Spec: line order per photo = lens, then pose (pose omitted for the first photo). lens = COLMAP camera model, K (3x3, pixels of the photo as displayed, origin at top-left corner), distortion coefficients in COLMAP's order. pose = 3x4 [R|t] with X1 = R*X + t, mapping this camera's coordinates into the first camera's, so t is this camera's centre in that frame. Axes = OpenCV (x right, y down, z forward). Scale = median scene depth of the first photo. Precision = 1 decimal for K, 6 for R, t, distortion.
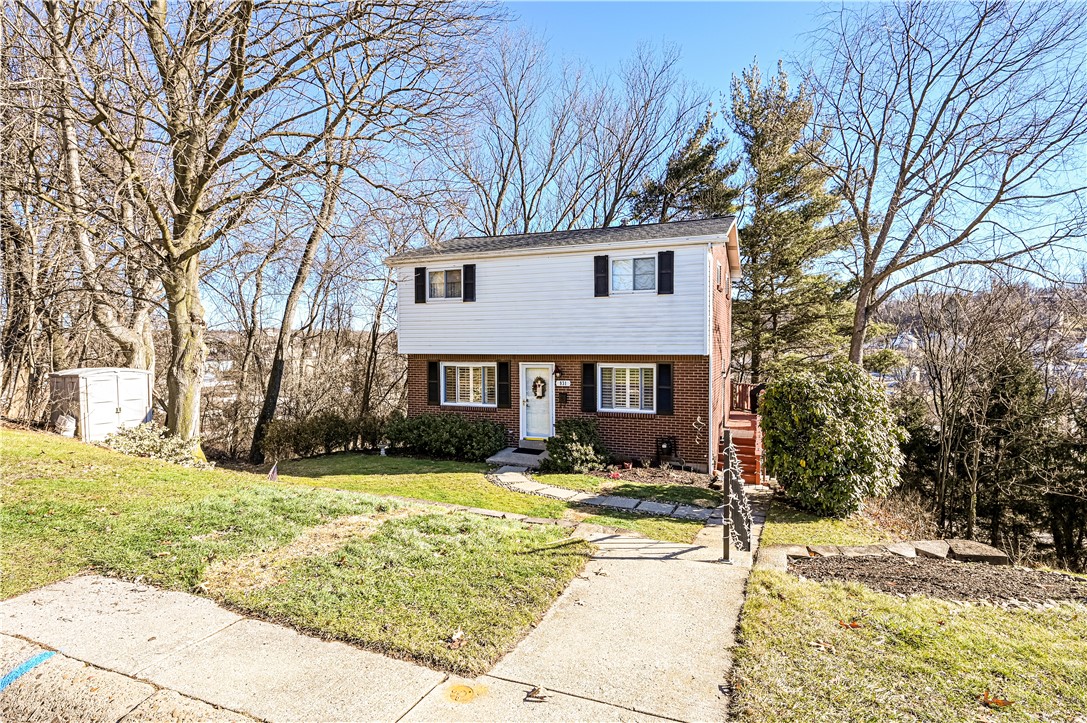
lens RADIAL K [[566.0, 0, 543.7], [0, 566.0, 358.2], [0, 0, 1]] dist [-0.007181, 0.000149]
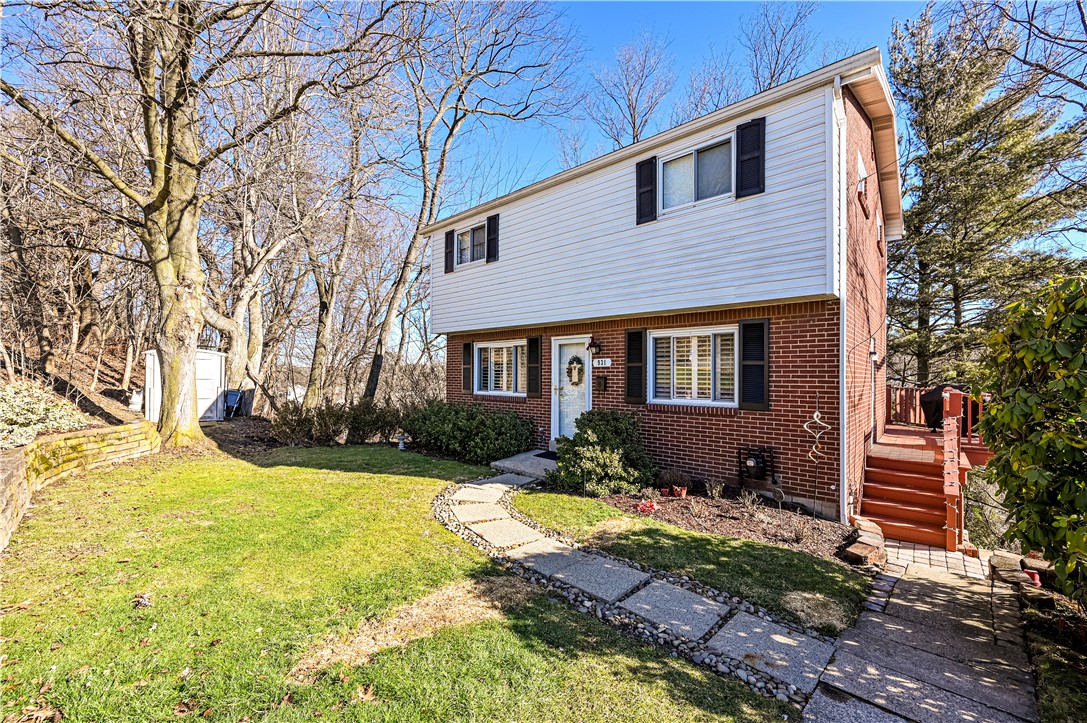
lens RADIAL K [[438.6, 0, 546.1], [0, 438.6, 367.6], [0, 0, 1]] dist [-0.004019, 0.000585]
pose [[0.943009, 0.006882, -0.332697, 0.163785], [-0.020853, 0.999043, -0.038442, 0.079381], [0.332114, 0.043189, 0.942250, 0.503512]]
